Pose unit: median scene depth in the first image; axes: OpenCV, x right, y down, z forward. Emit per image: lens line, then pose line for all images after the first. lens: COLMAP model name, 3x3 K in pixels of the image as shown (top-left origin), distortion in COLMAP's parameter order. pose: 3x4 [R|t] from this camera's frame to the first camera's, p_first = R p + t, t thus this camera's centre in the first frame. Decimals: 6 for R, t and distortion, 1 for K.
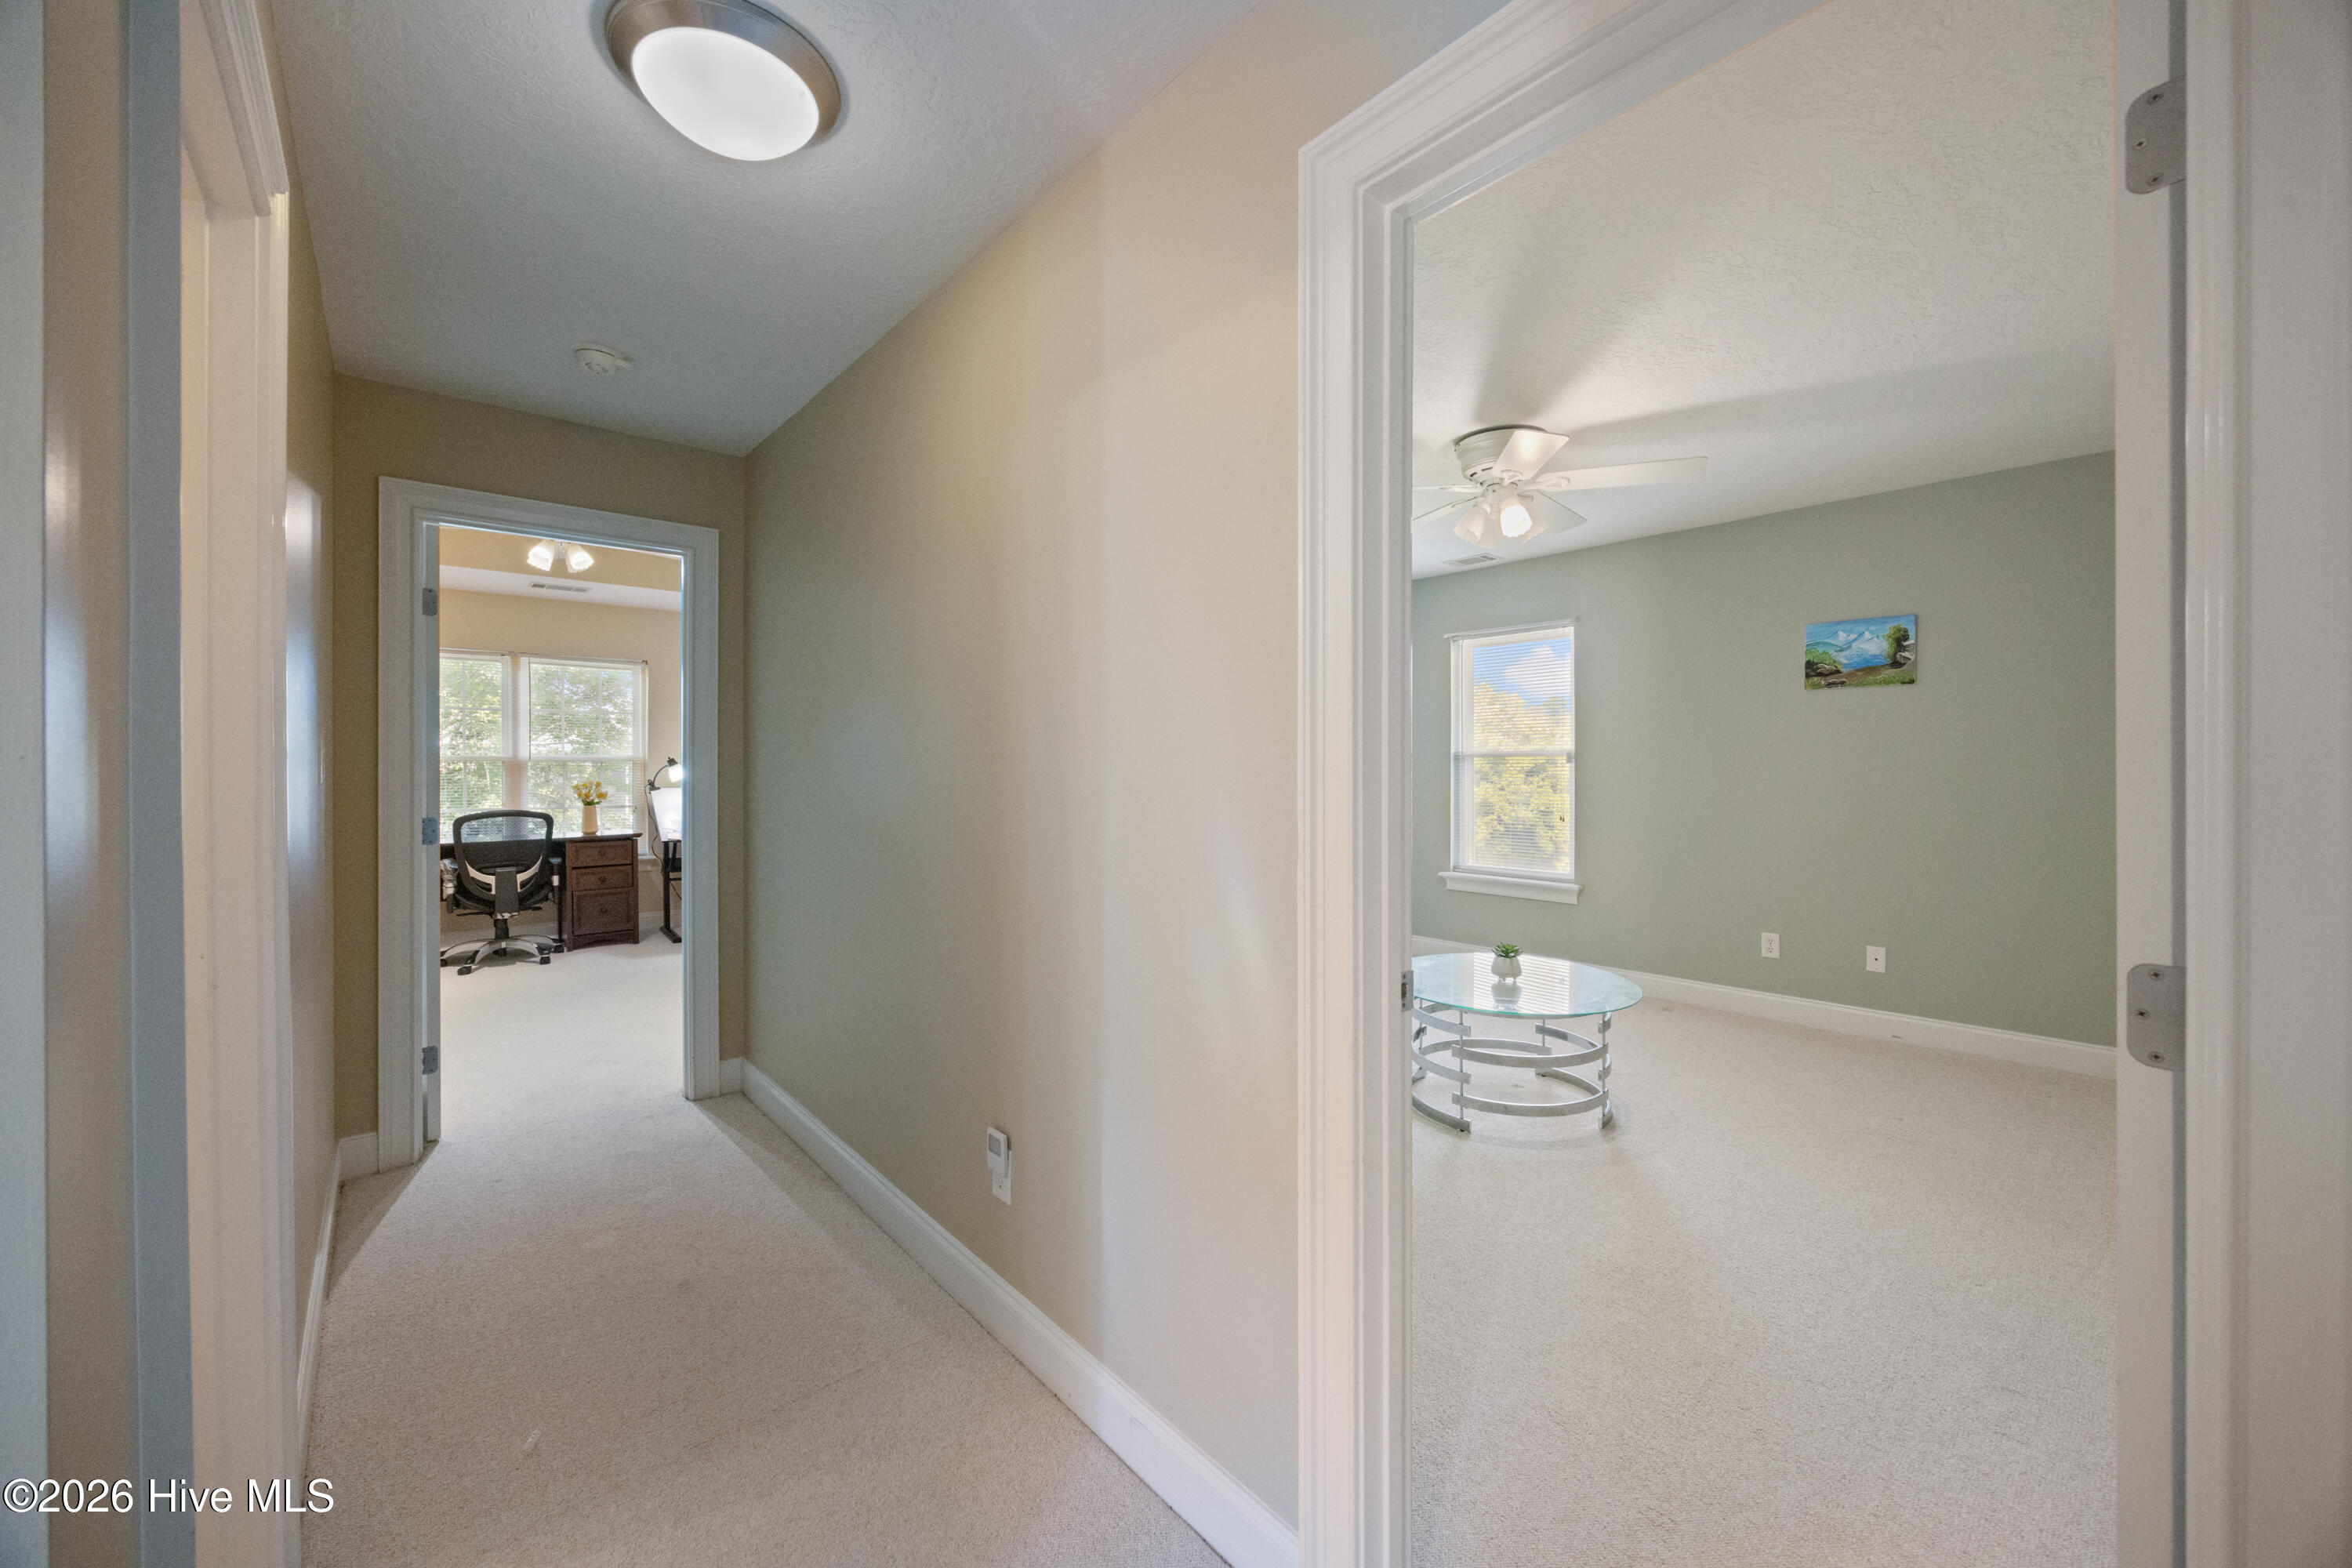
lens RADIAL K [[900.9, 0, 1181.9], [0, 900.9, 770.4], [0, 0, 1]] dist [-0.000133, 0.000099]
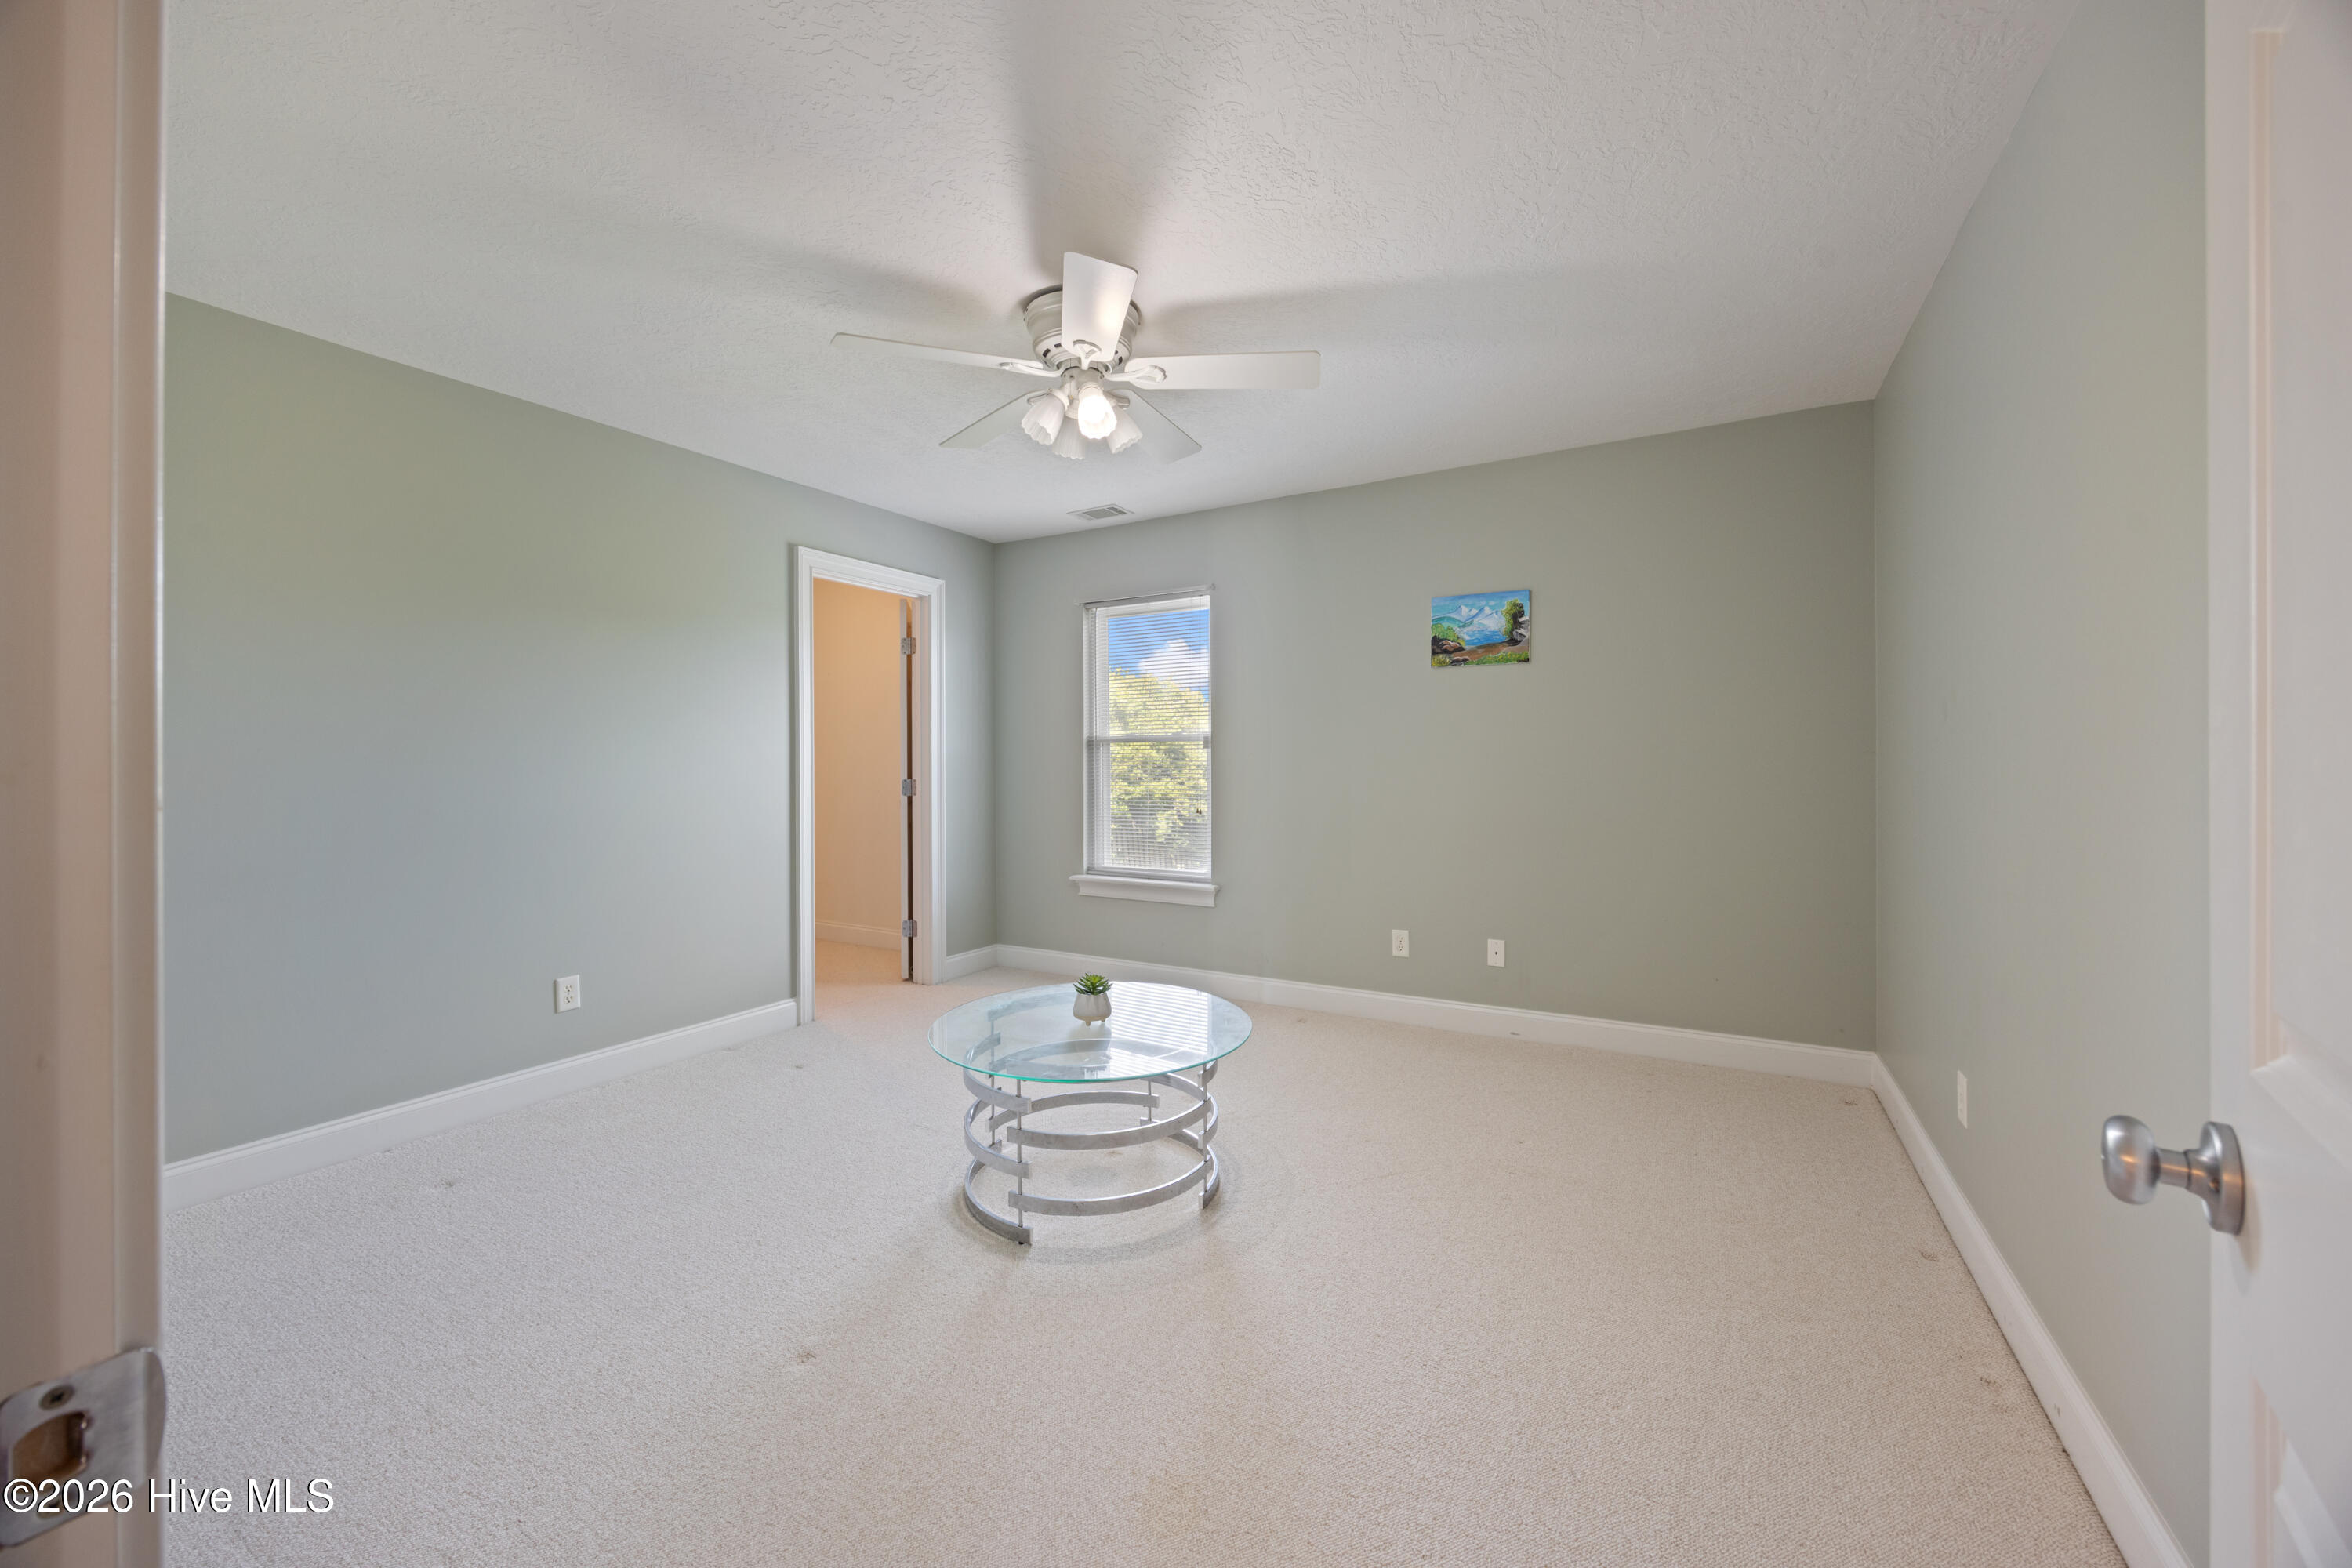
lens RADIAL K [[932.3, 0, 1165.1], [0, 932.3, 762.2], [0, 0, 1]] dist [-0.008812, 0.000031]
pose [[0.949275, -0.000705, 0.314446, 0.136014], [0.002202, 0.999988, -0.004405, 0.012617], [-0.314439, 0.004875, 0.949265, 0.184106]]
